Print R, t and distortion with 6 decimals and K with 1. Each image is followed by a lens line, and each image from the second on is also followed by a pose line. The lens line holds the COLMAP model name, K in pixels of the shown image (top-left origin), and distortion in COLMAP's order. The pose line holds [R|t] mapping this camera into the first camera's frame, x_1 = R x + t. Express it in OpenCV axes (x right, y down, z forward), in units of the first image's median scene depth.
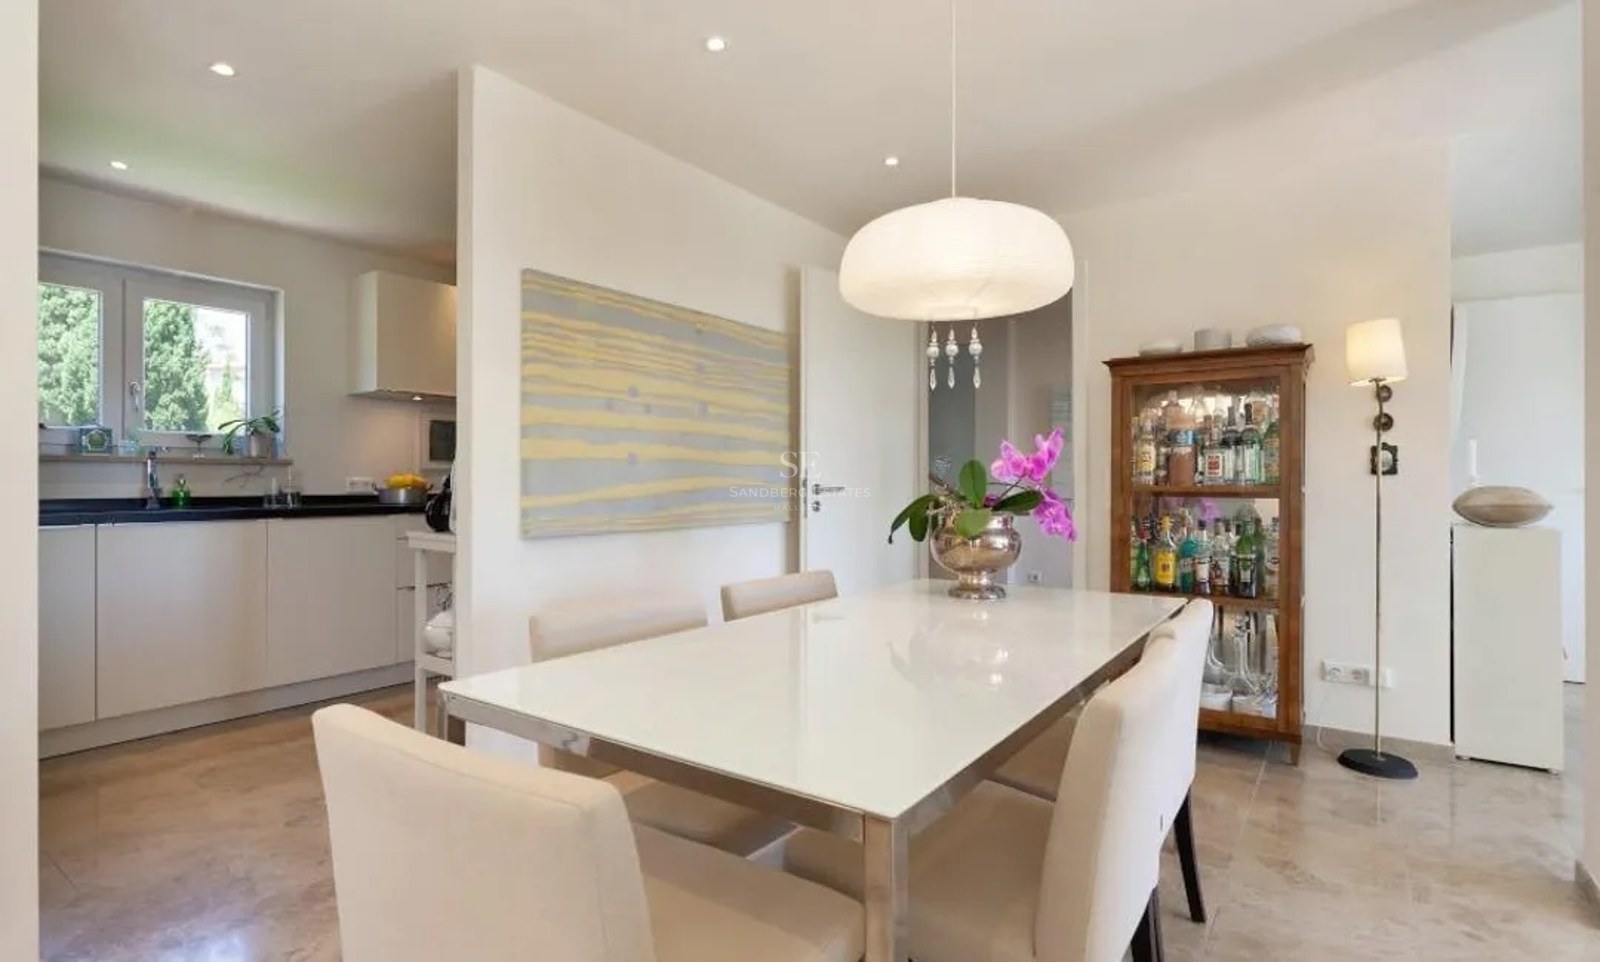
lens RADIAL K [[790.5, 0, 800.0], [0, 790.5, 481.0], [0, 0, 1]] dist [-0.000085, -0.000372]
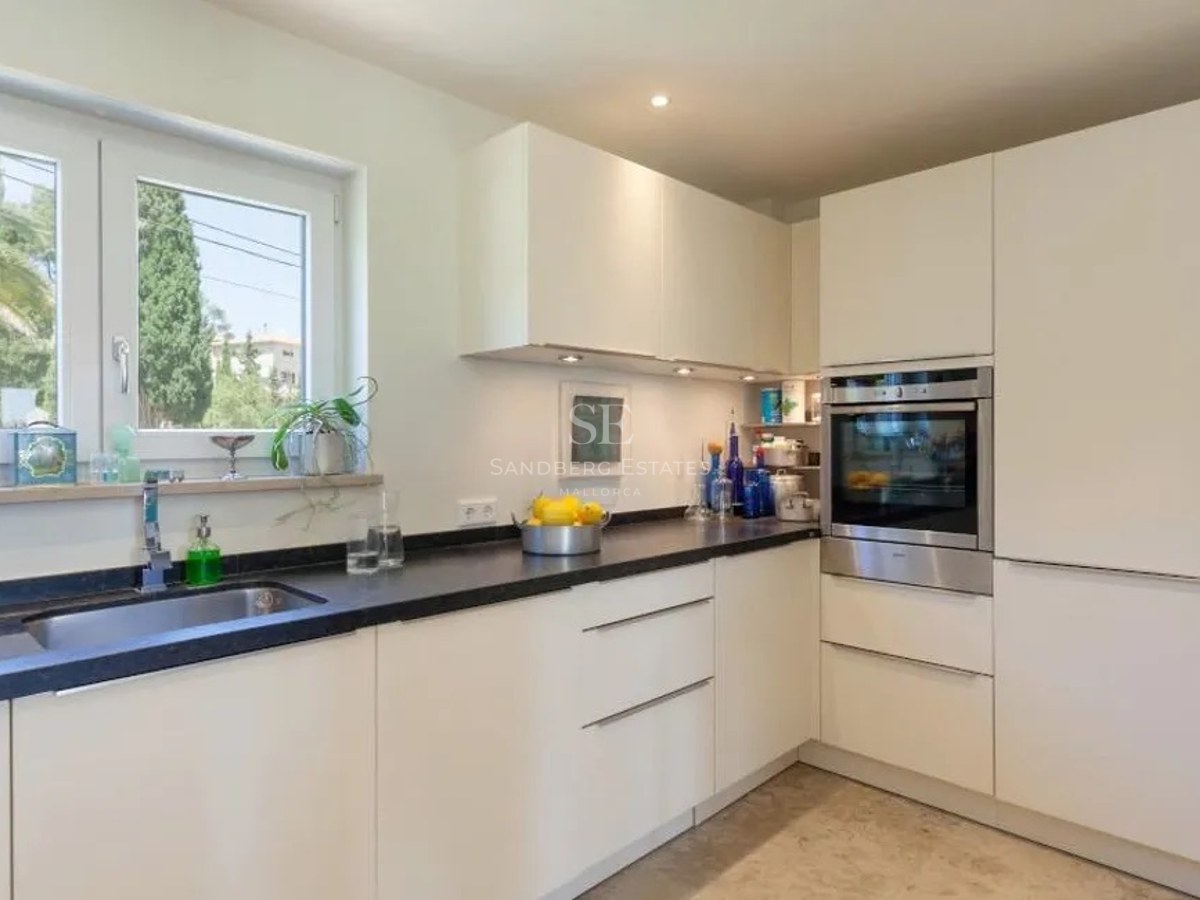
lens RADIAL K [[746.7, 0, 600.0], [0, 746.7, 450.0], [0, 0, 1]] dist [0.026242, 0.000822]
pose [[0.986249, -0.004517, -0.165204, -0.077210], [0.006769, 0.999892, 0.013075, -0.009572], [0.165127, -0.014013, 0.986173, 0.096727]]
